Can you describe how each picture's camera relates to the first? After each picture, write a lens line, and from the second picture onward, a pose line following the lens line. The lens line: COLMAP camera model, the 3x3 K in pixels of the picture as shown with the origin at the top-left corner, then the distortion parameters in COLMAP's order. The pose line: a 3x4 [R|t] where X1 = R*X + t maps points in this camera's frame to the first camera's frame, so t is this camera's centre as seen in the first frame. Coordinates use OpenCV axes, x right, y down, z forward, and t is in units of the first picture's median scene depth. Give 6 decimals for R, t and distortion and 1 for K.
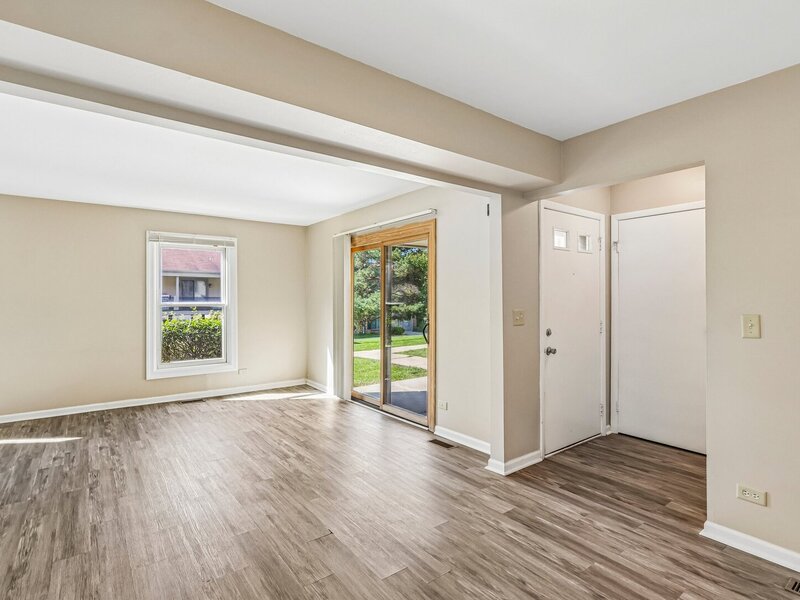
lens RADIAL K [[421.4, 0, 396.4], [0, 421.4, 303.4], [0, 0, 1]] dist [-0.002109, 0.001449]
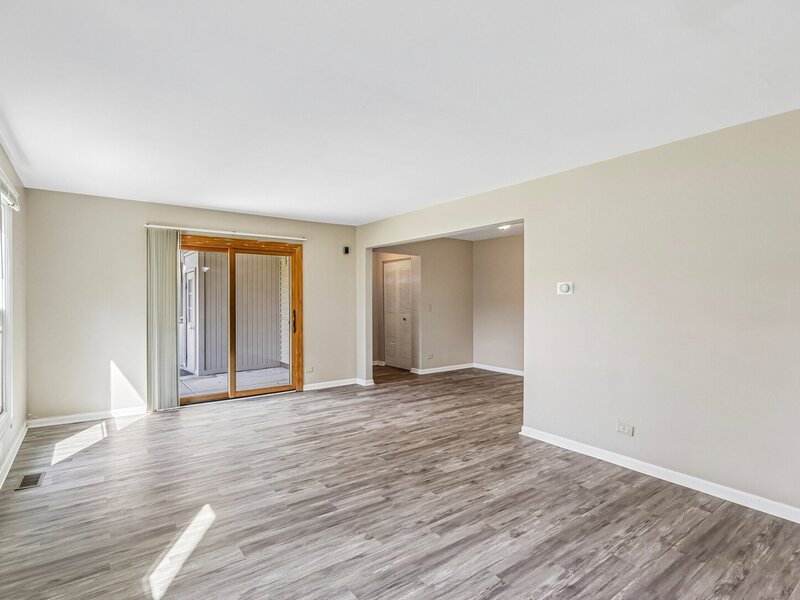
lens RADIAL K [[421.4, 0, 396.4], [0, 421.4, 303.4], [0, 0, 1]] dist [-0.002109, 0.001449]
pose [[-0.000908, -0.006607, 0.999978, -1.092118], [0.008384, 0.999943, 0.006615, -0.003223], [-0.999964, 0.008390, -0.000852, 0.531817]]
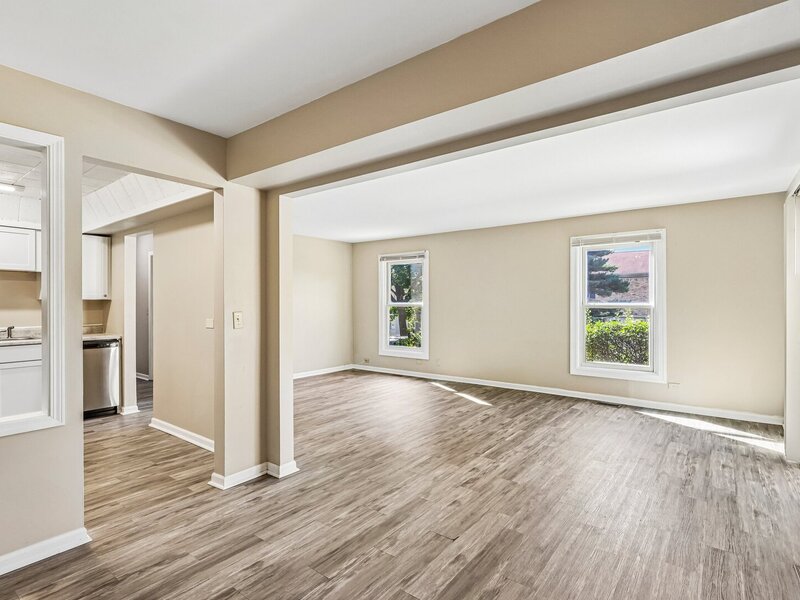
lens RADIAL K [[421.4, 0, 396.4], [0, 421.4, 303.4], [0, 0, 1]] dist [-0.002109, 0.001449]
pose [[0.272306, 0.010140, -0.962157, 0.336087], [-0.008826, 0.999929, 0.008040, -0.005713], [0.962170, 0.006302, 0.272376, 0.269802]]
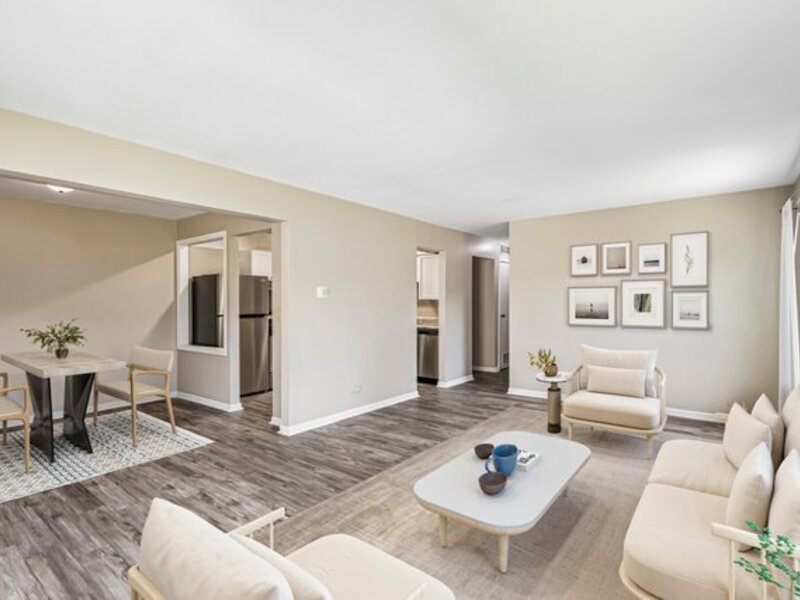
lens RADIAL K [[421.4, 0, 396.4], [0, 421.4, 303.4], [0, 0, 1]] dist [-0.002109, 0.001449]
pose [[-0.964031, 0.010637, -0.265576, -0.290689], [0.006798, 0.999859, 0.015370, -0.010050], [0.265702, 0.013012, -0.963967, 1.111033]]
